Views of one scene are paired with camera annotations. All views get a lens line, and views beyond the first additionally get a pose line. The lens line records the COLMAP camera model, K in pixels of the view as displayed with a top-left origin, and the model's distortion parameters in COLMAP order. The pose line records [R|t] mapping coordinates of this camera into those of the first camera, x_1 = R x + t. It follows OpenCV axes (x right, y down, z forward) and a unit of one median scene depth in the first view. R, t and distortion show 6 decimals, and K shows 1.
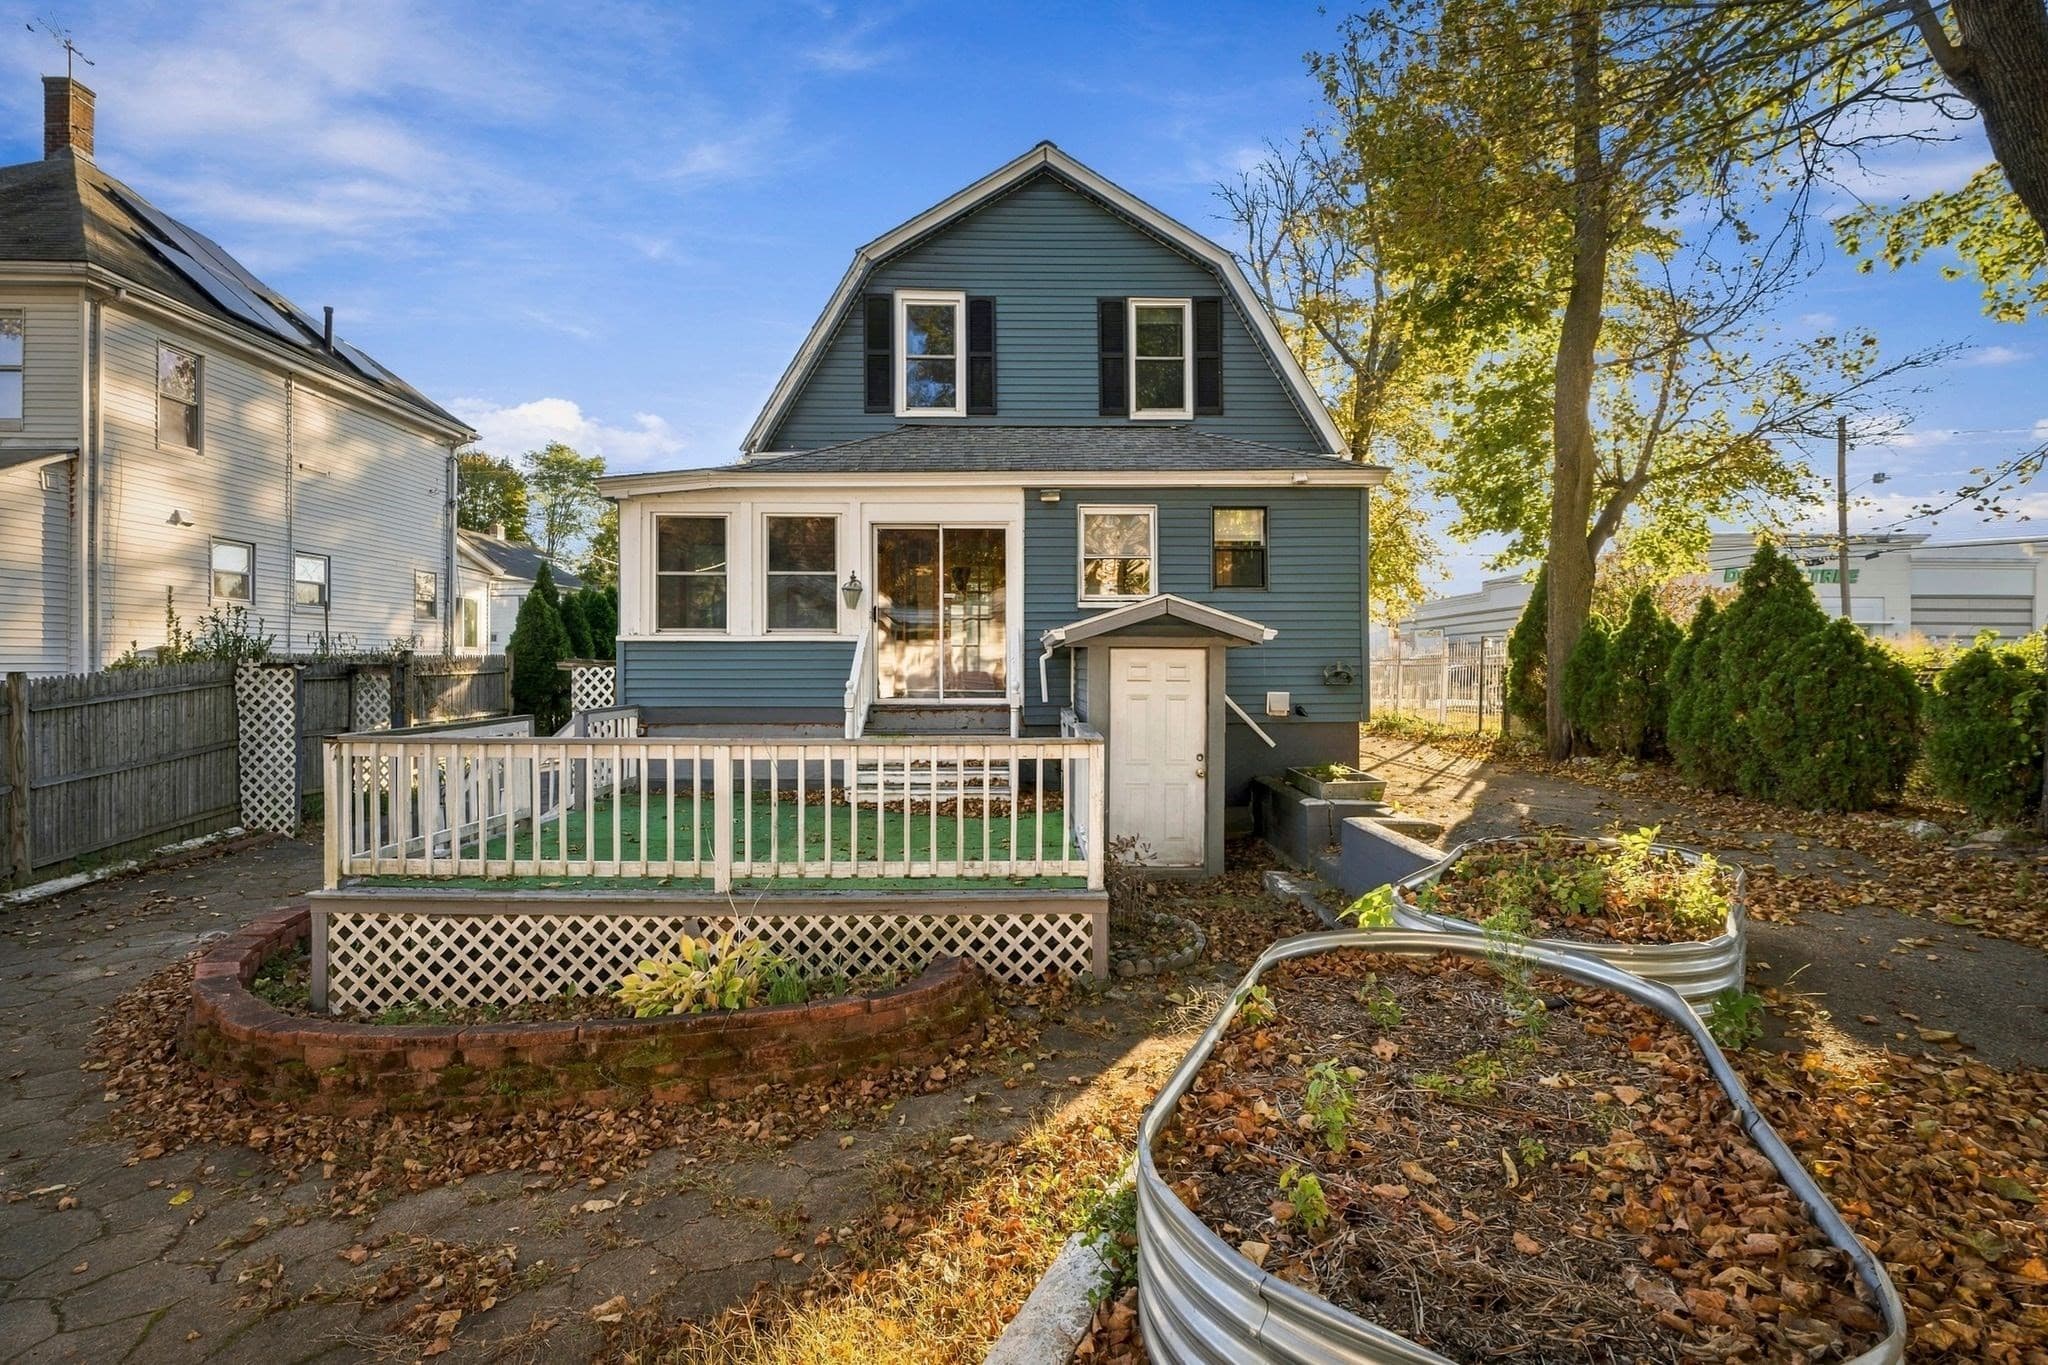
lens RADIAL K [[978.1, 0, 986.6], [0, 978.1, 672.7], [0, 0, 1]] dist [-0.001655, -0.000118]
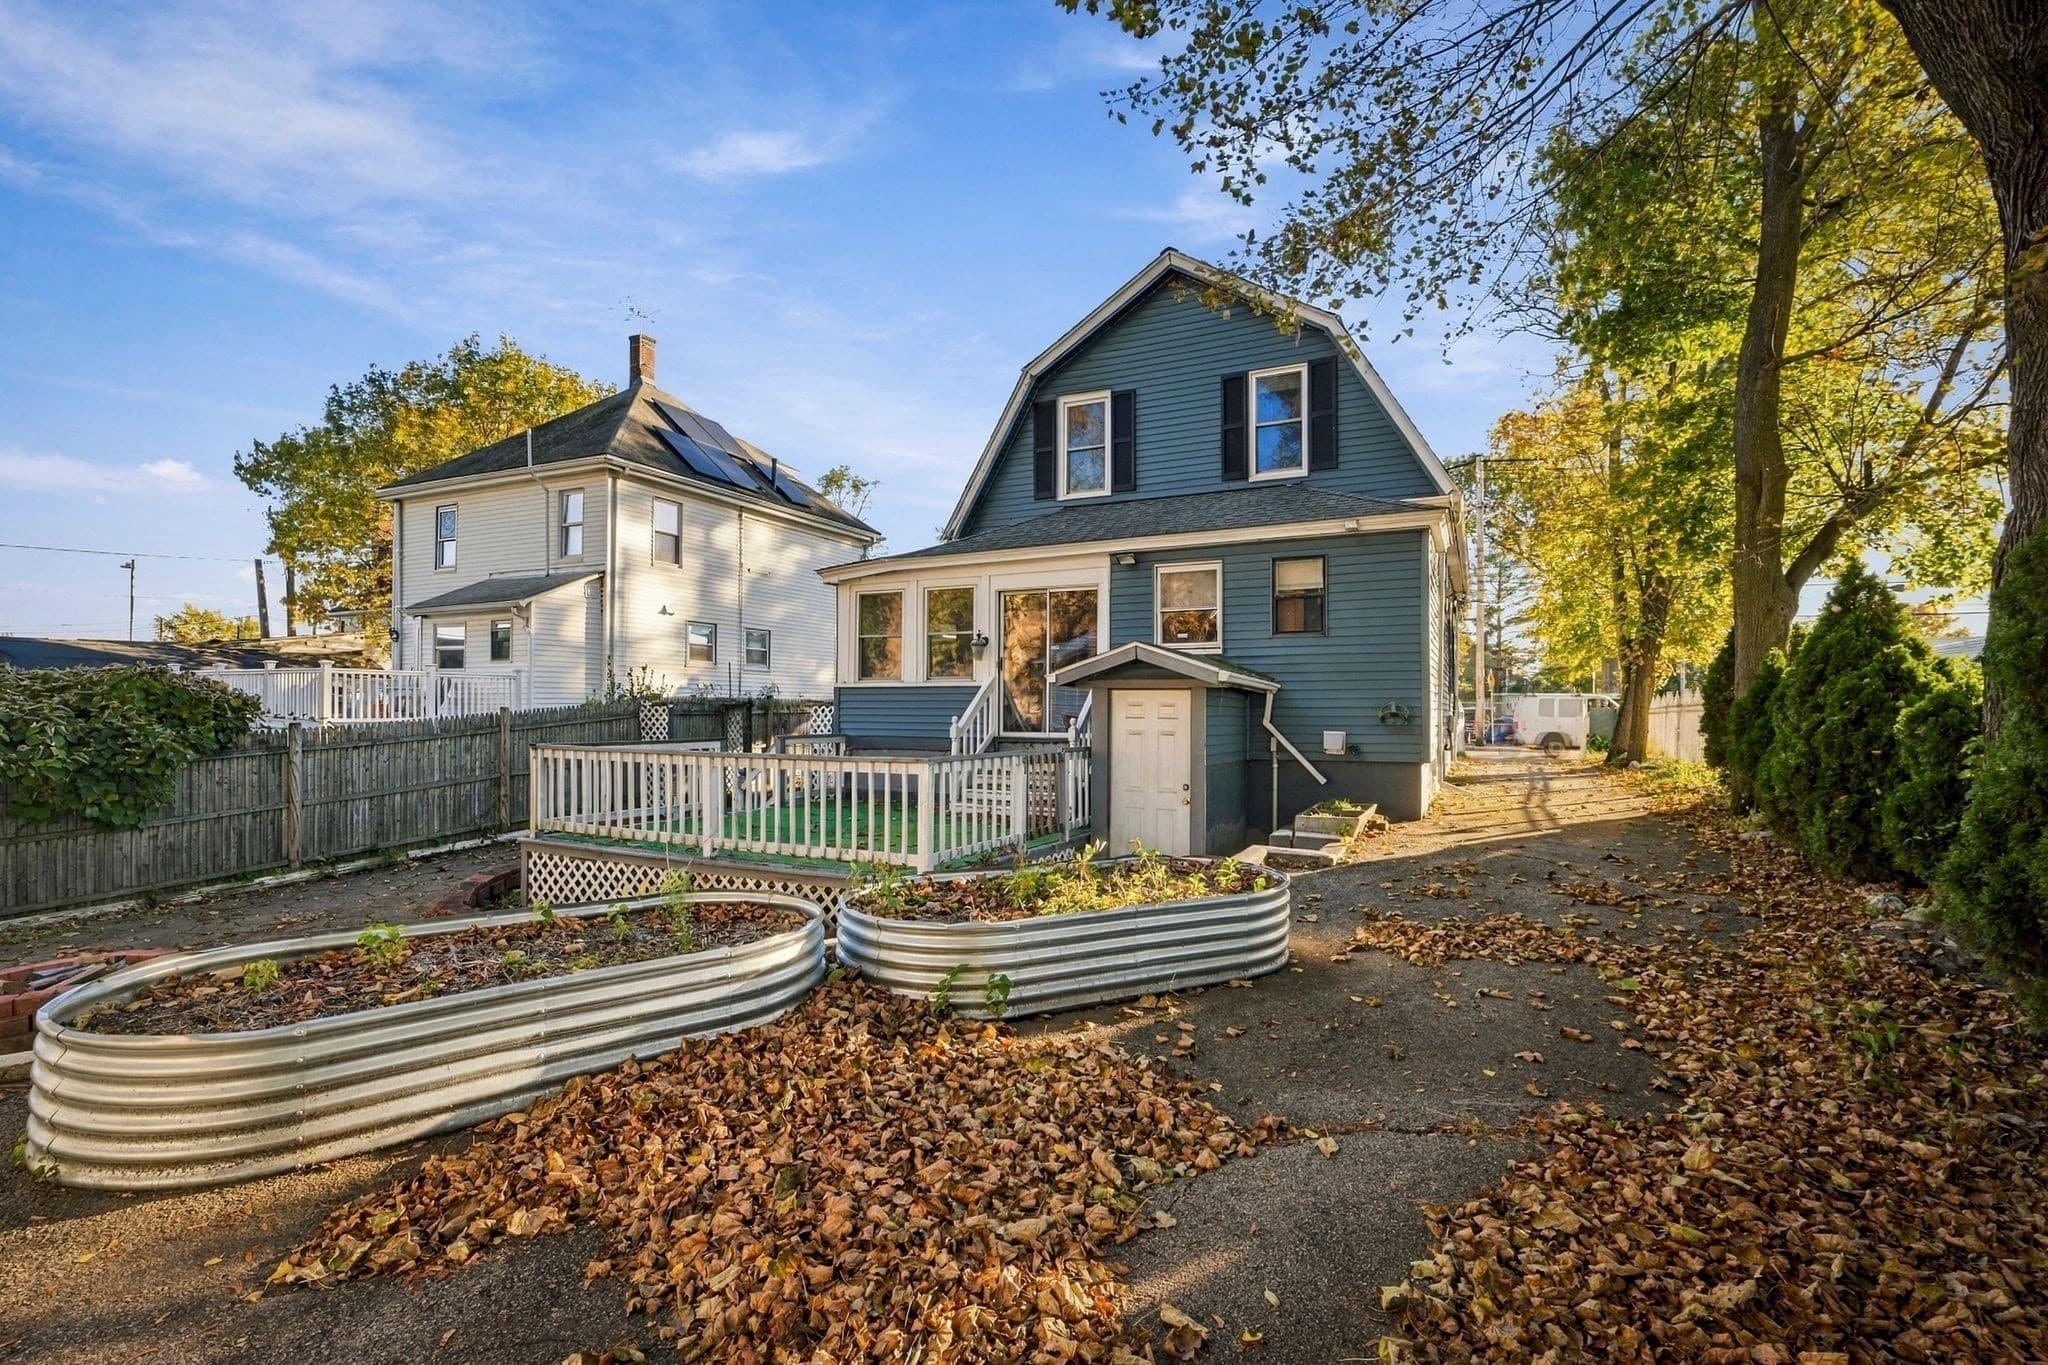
lens RADIAL K [[860.0, 0, 1029.6], [0, 860.0, 711.1], [0, 0, 1]] dist [0.000355, 0.000057]
pose [[0.900413, 0.005515, -0.435002, 0.353929], [-0.007958, 0.999961, -0.003794, 0.003641], [0.434964, 0.006878, 0.900421, 0.027240]]
